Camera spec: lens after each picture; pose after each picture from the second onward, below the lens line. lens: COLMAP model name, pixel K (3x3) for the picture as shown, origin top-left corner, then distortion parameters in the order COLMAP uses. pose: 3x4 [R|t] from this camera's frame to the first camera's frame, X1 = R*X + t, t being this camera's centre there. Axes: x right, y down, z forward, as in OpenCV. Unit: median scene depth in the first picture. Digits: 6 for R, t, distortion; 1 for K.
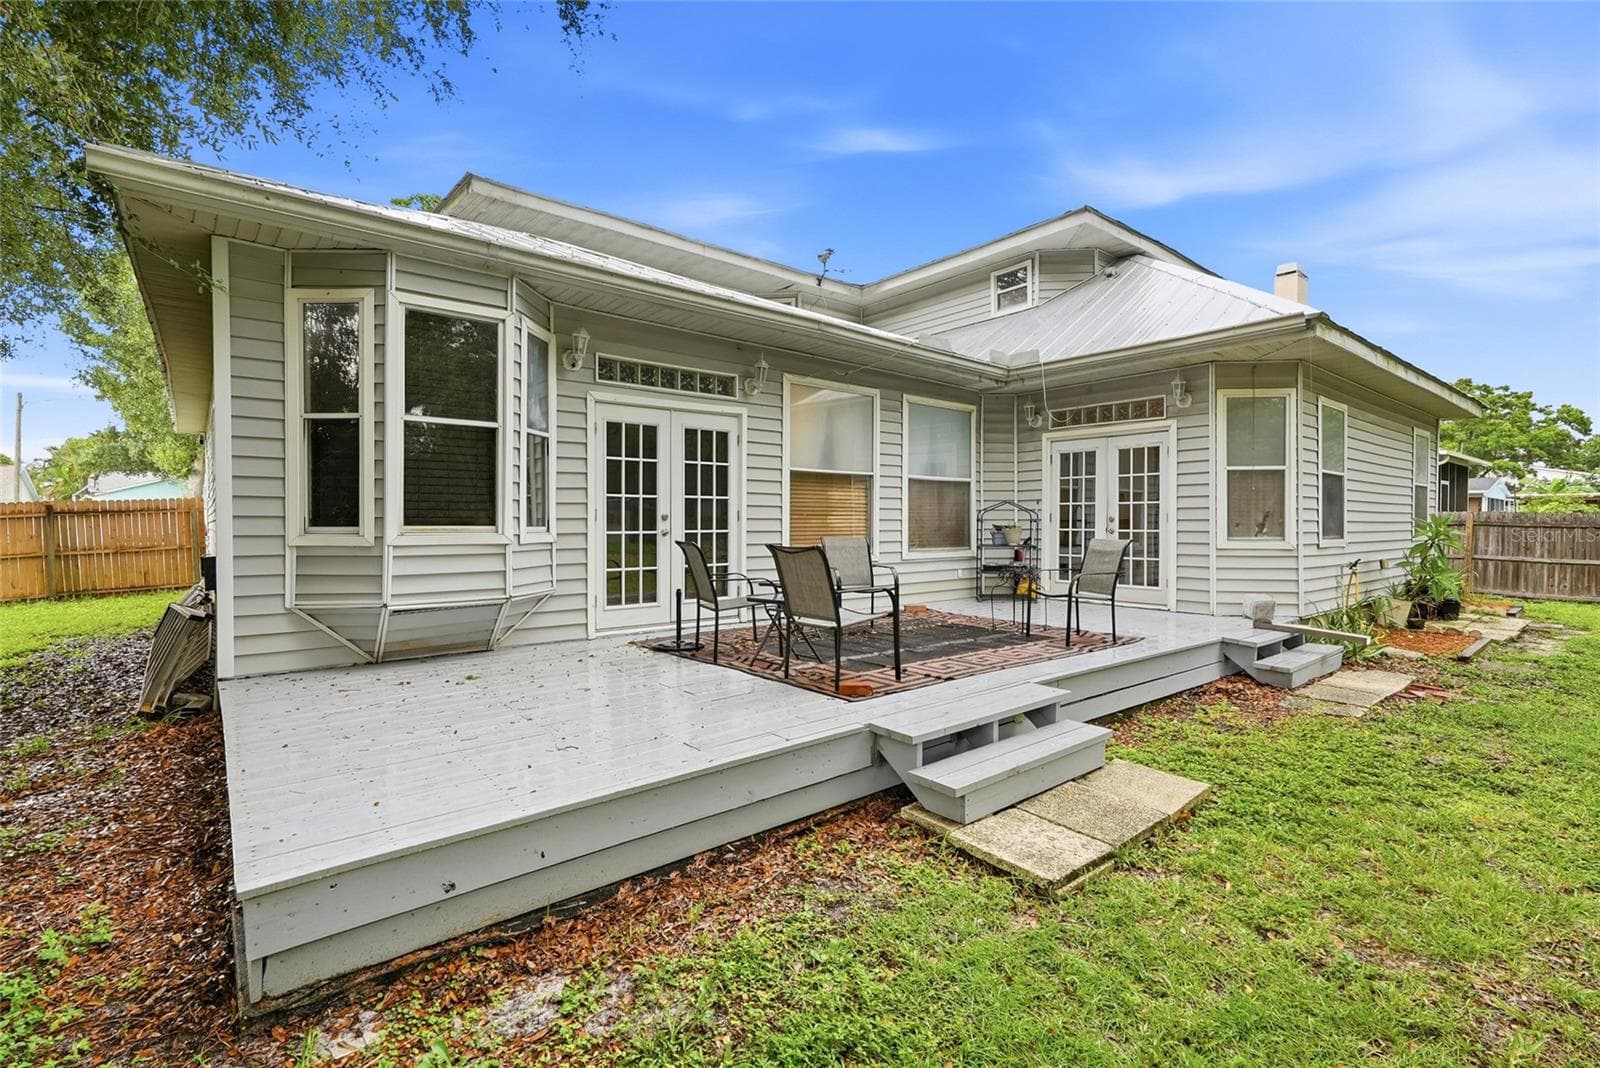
lens RADIAL K [[730.9, 0, 806.4], [0, 730.9, 522.7], [0, 0, 1]] dist [-0.001383, 0.000280]
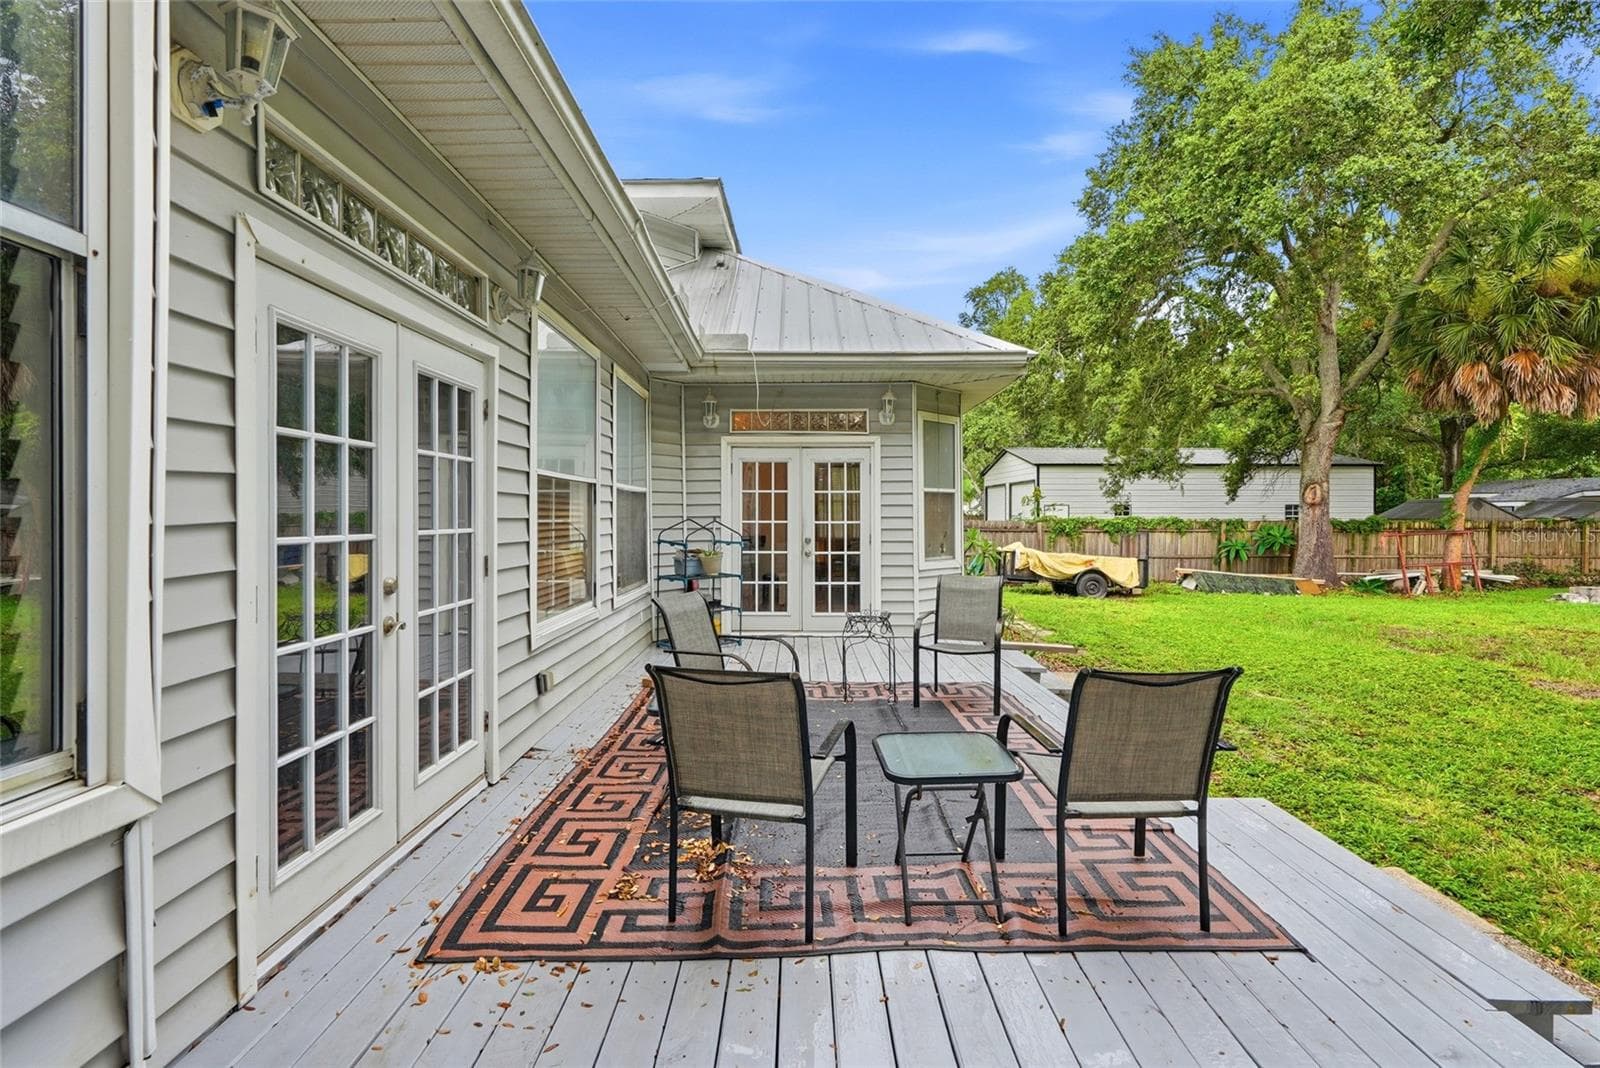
lens RADIAL K [[728.2, 0, 803.8], [0, 728.2, 516.4], [0, 0, 1]] dist [0.001780, 0.000686]
pose [[0.636362, -0.002636, 0.771386, -0.331591], [0.001745, 0.999997, 0.001977, -0.043314], [-0.771389, 0.000088, 0.636364, 0.530227]]
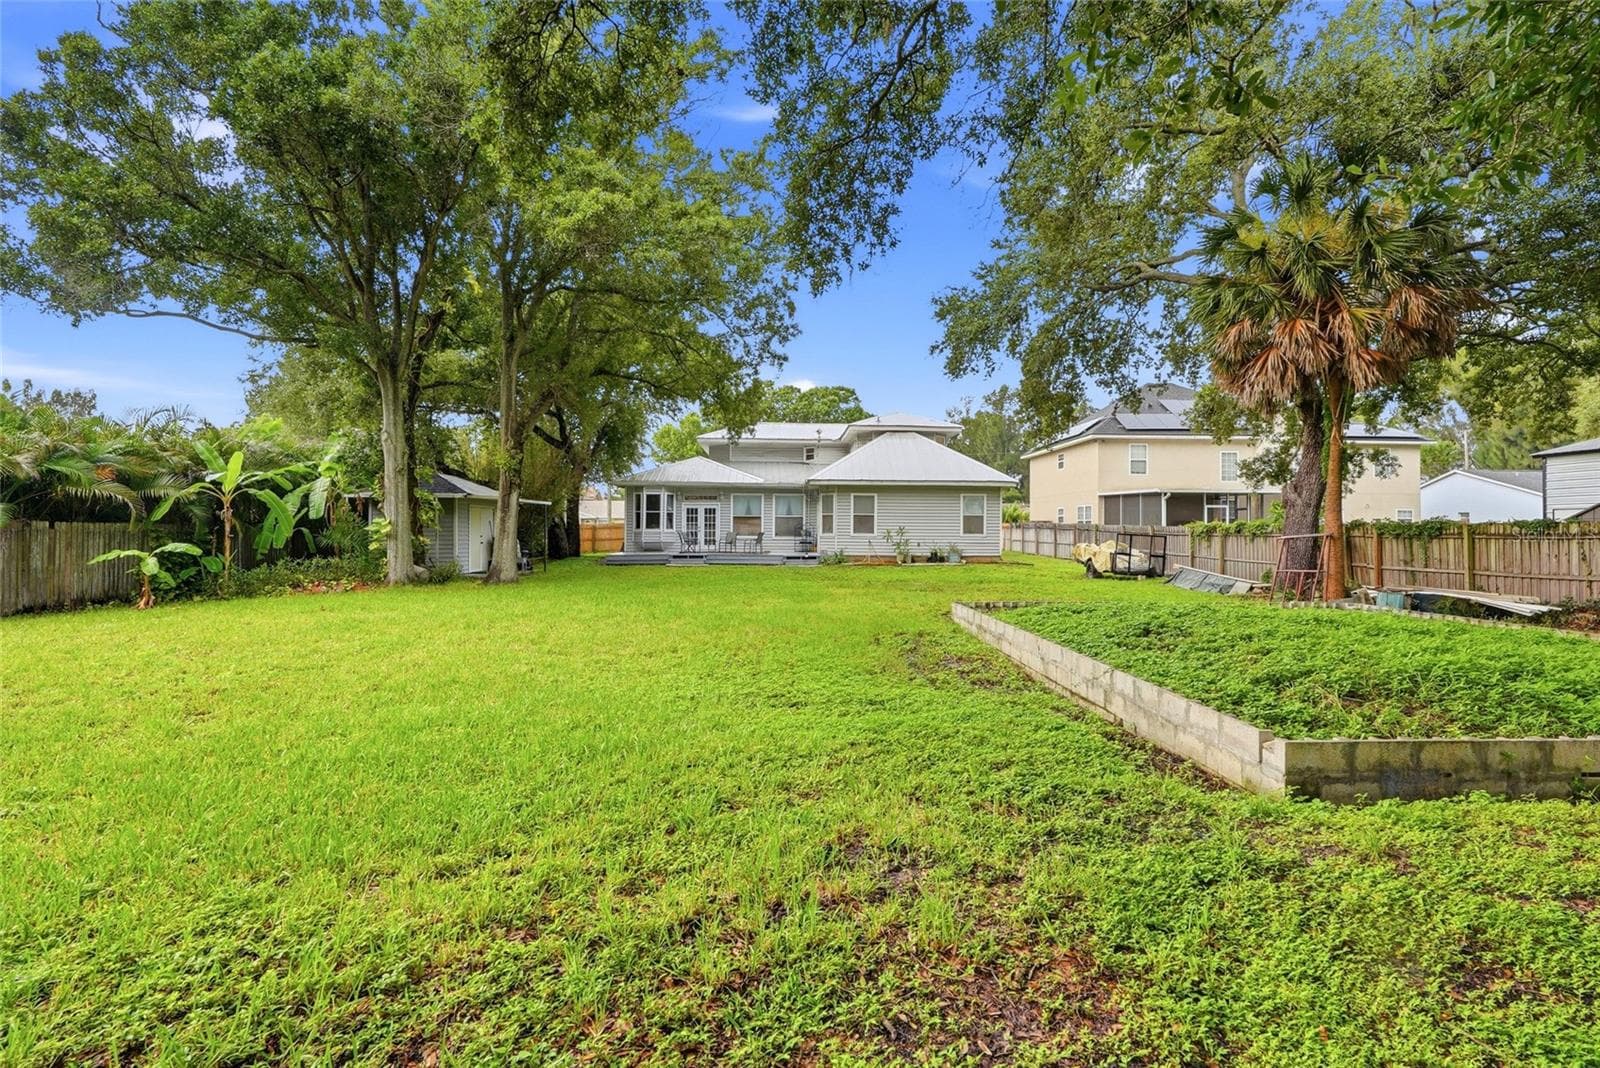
lens RADIAL K [[730.9, 0, 806.4], [0, 730.9, 522.7], [0, 0, 1]] dist [-0.001383, 0.000280]
pose [[0.789321, -0.003633, -0.613971, 2.997888], [-0.002478, 0.999955, -0.009103, 0.001713], [0.613976, 0.008706, 0.789276, -2.120265]]
